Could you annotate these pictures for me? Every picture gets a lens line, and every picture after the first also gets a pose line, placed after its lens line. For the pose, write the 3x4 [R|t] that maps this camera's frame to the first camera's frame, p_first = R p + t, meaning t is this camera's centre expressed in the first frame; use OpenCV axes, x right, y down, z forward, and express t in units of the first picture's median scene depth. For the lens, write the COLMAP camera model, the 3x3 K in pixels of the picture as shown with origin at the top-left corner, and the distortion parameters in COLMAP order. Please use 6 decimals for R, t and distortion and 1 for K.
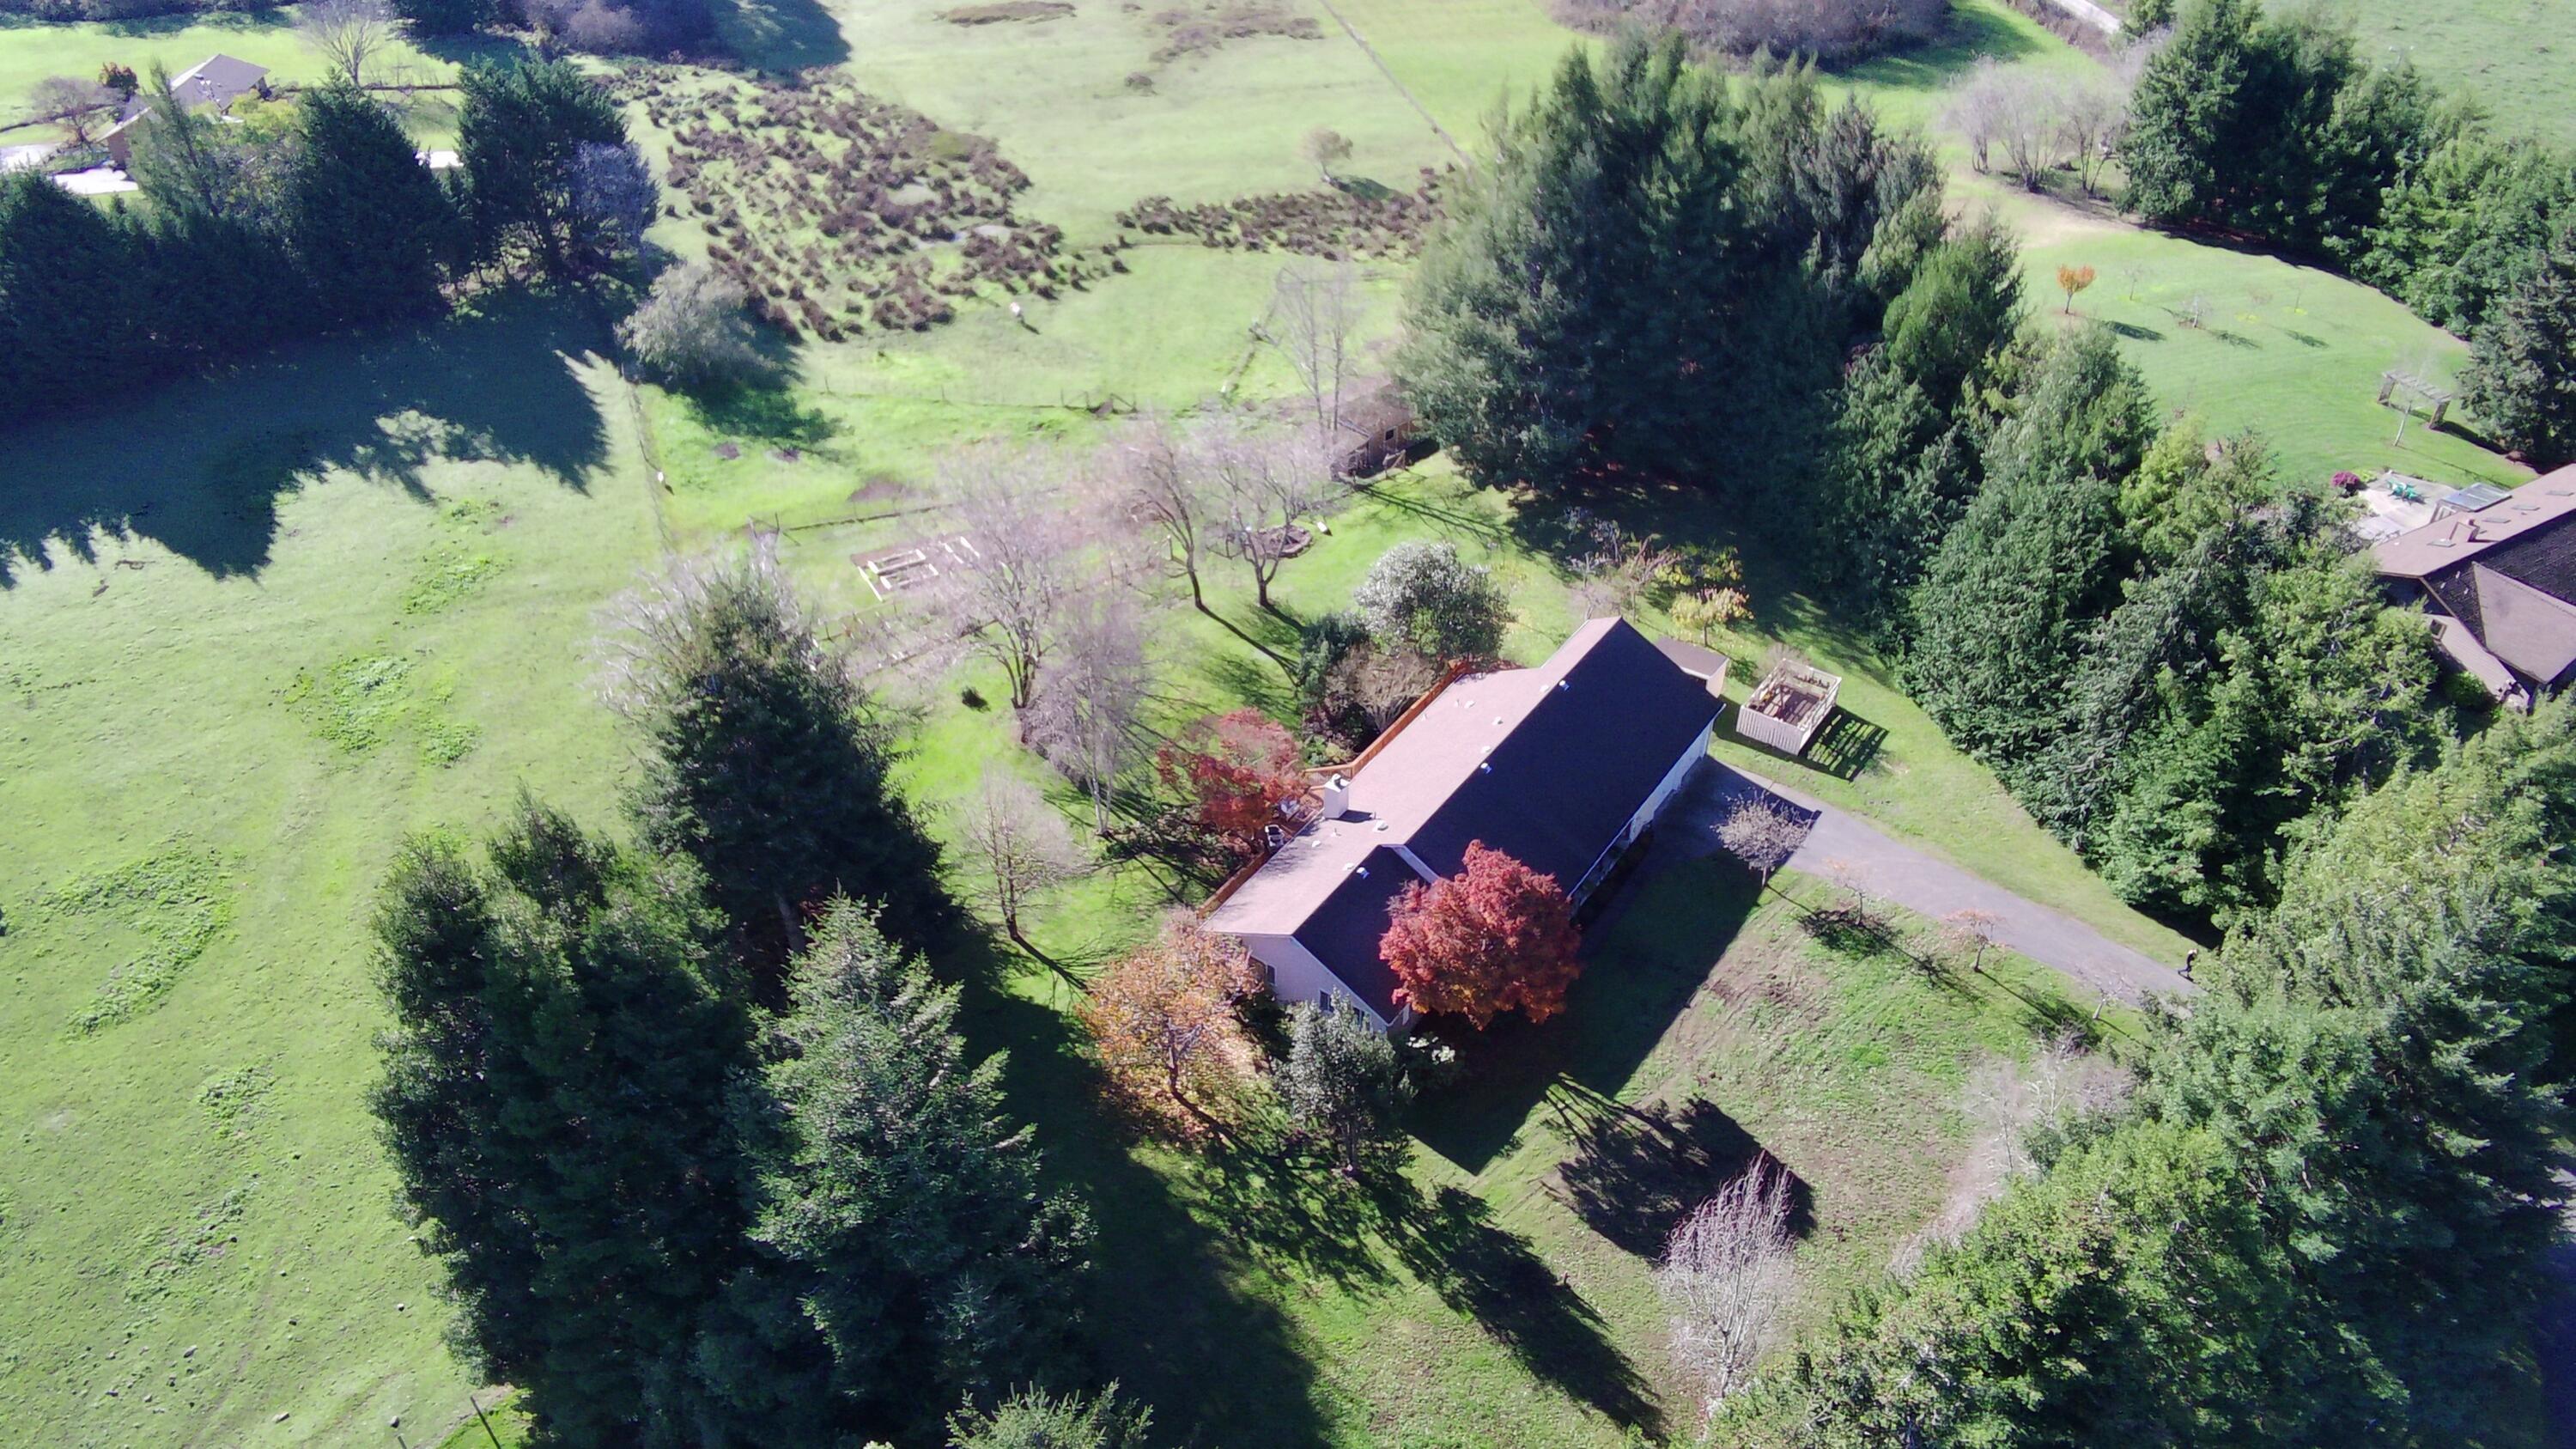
lens RADIAL K [[1726.4, 0, 1285.2], [0, 1726.4, 741.7], [0, 0, 1]] dist [0.012557, -0.086350]
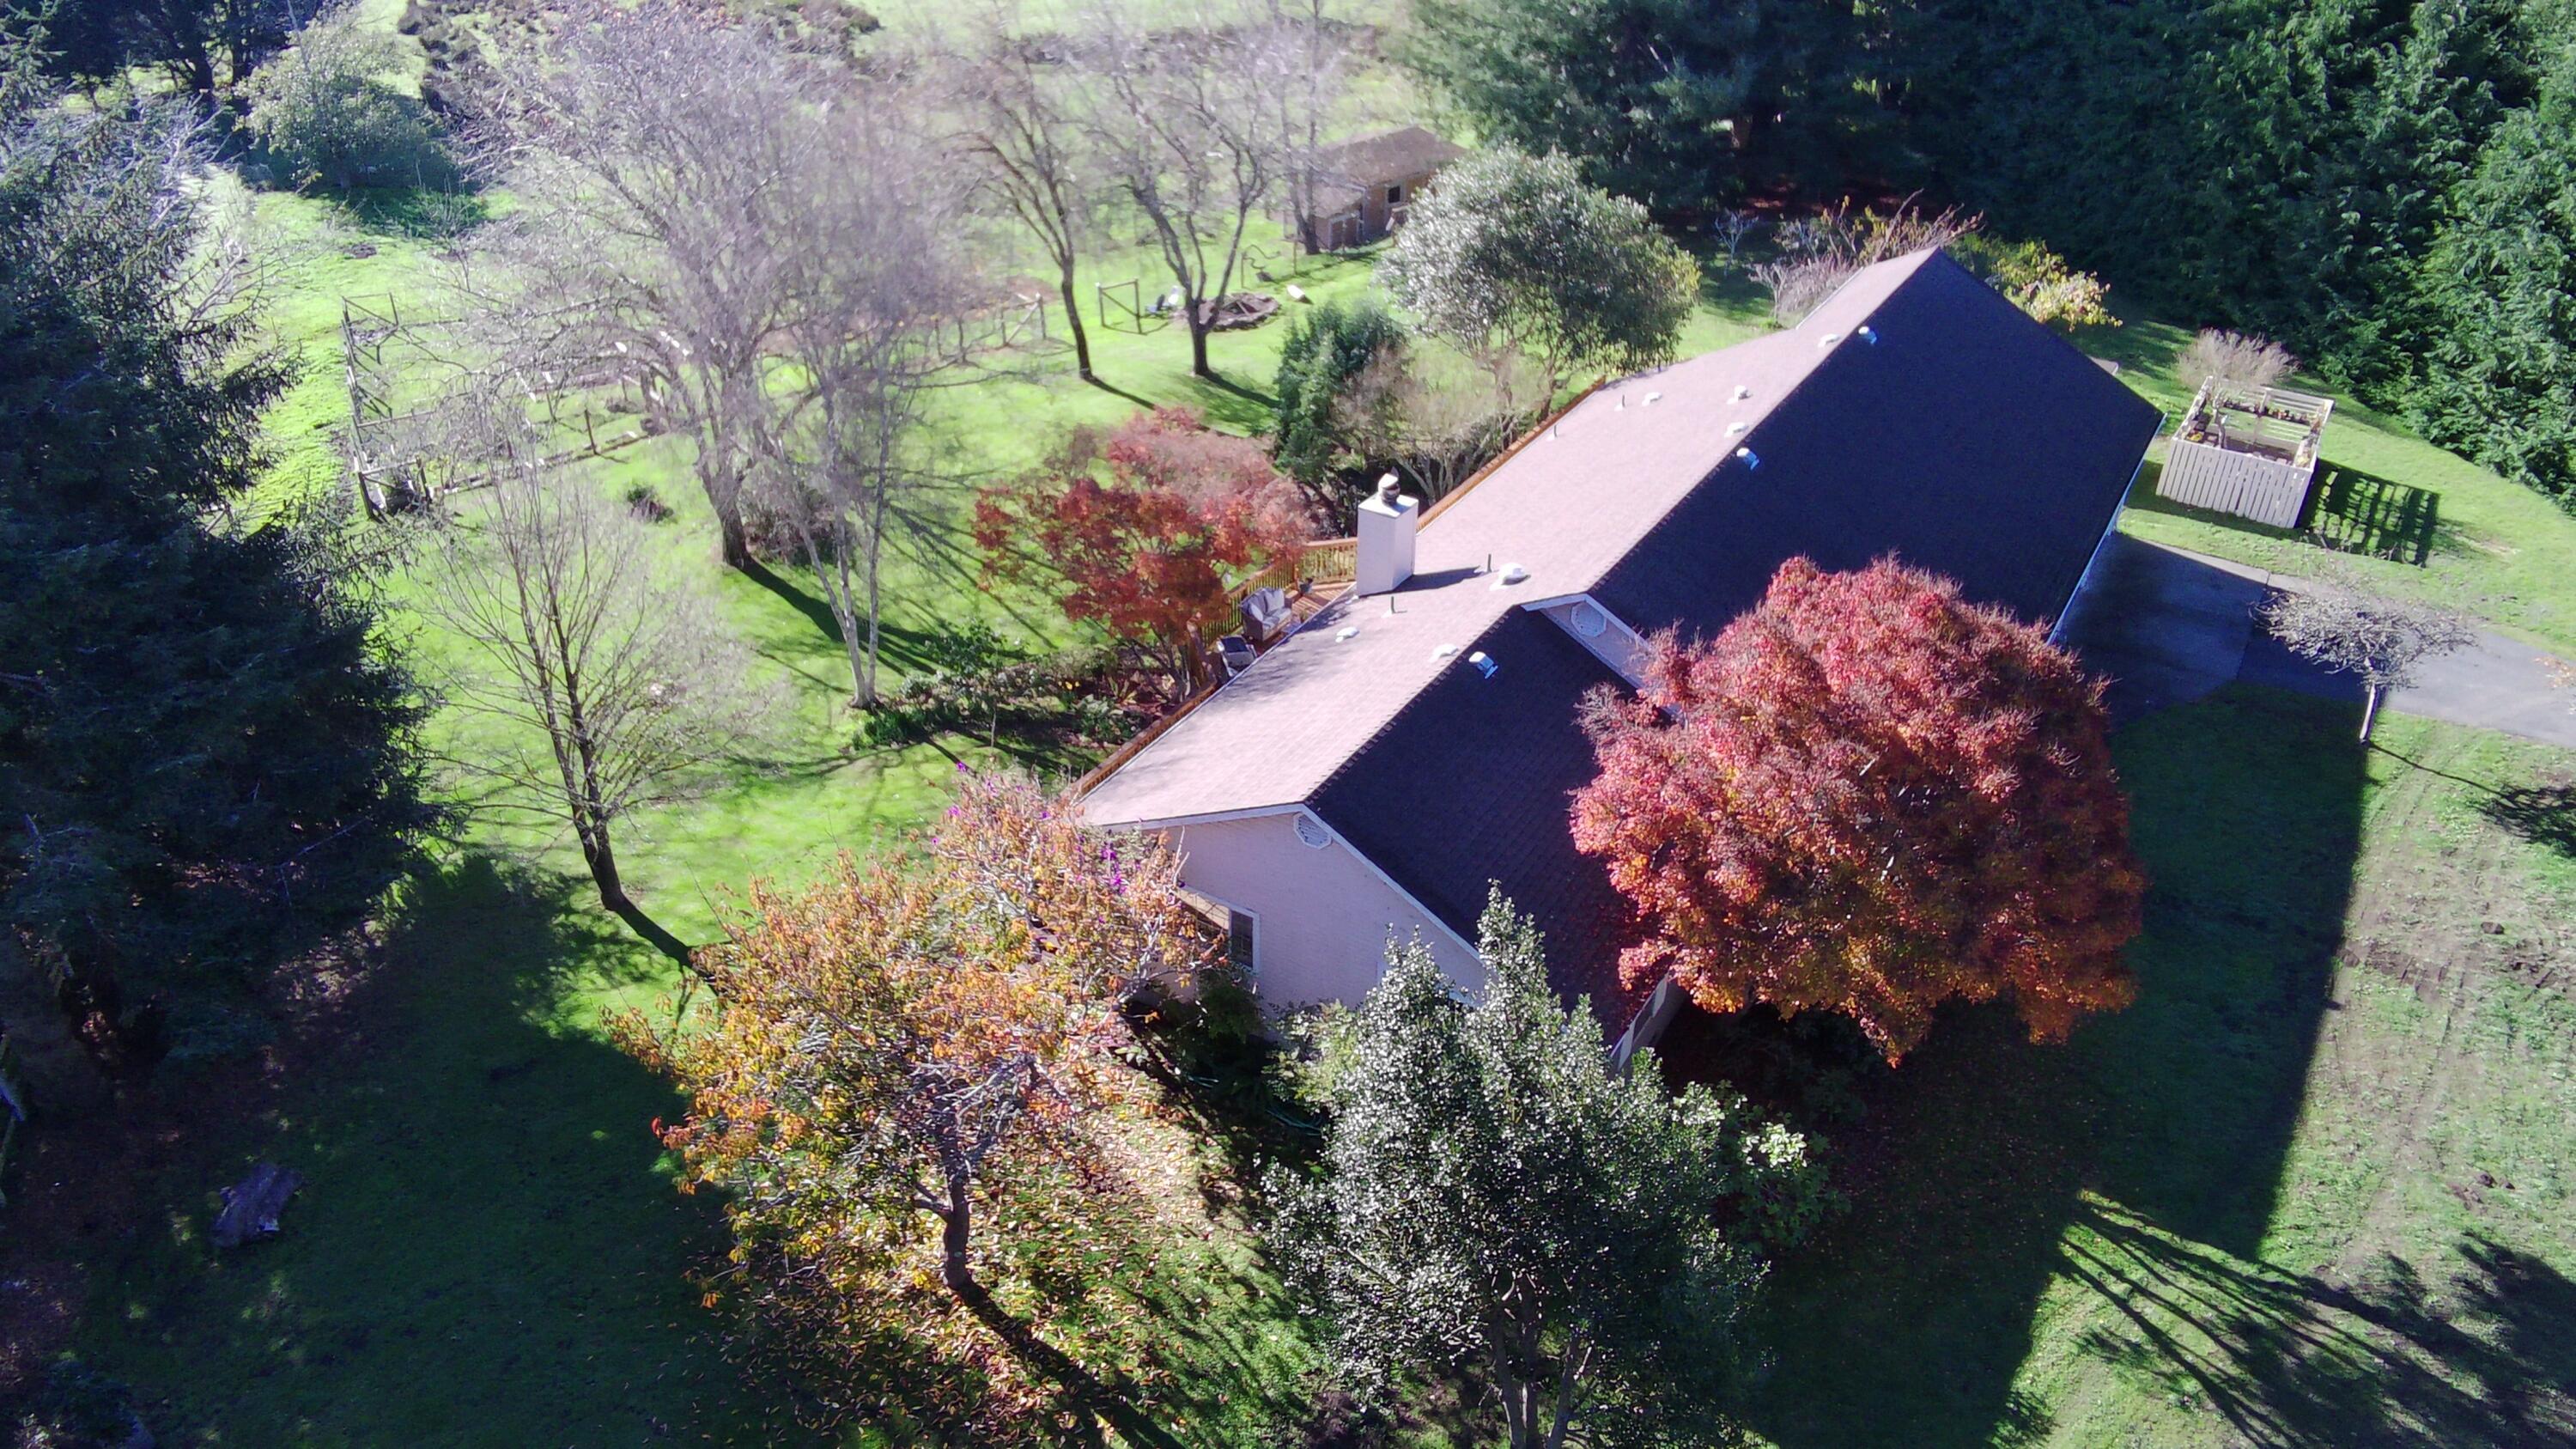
lens RADIAL K [[1726.4, 0, 1289.4], [0, 1726.4, 744.2], [0, 0, 1]] dist [0.012557, -0.086350]
pose [[0.999026, -0.017281, 0.040612, -0.008798], [0.020436, 0.996697, -0.078599, 0.085102], [-0.039120, 0.079352, 0.996079, 0.441157]]
